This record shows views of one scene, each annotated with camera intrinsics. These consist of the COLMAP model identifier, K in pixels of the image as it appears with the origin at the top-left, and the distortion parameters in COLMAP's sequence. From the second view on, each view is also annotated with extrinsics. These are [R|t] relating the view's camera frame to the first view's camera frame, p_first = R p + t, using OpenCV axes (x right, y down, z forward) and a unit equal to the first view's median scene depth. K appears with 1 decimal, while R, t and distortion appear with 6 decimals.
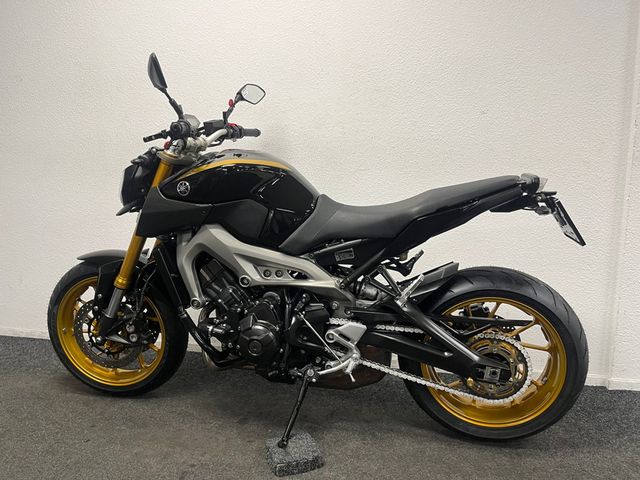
lens RADIAL K [[490.1, 0, 323.2], [0, 490.1, 238.2], [0, 0, 1]] dist [0.041739, -0.064975]
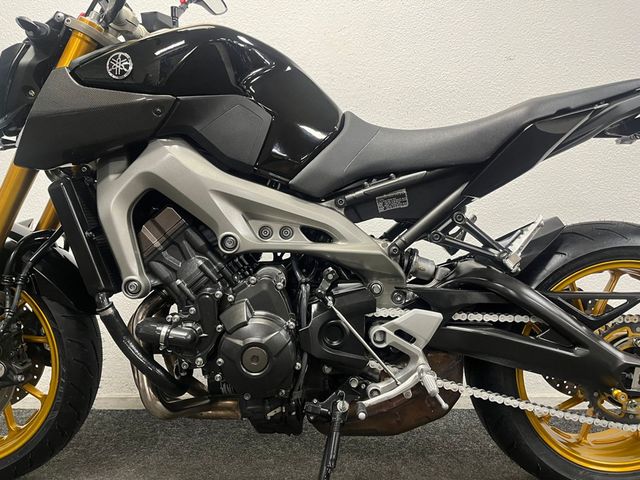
lens RADIAL K [[490.1, 0, 319.0], [0, 490.1, 236.6], [0, 0, 1]] dist [0.041739, -0.064975]
pose [[0.975500, 0.002530, 0.219983, -0.180705], [0.029378, 0.989480, -0.141655, 0.161343], [-0.218027, 0.144648, 0.965164, 0.433904]]
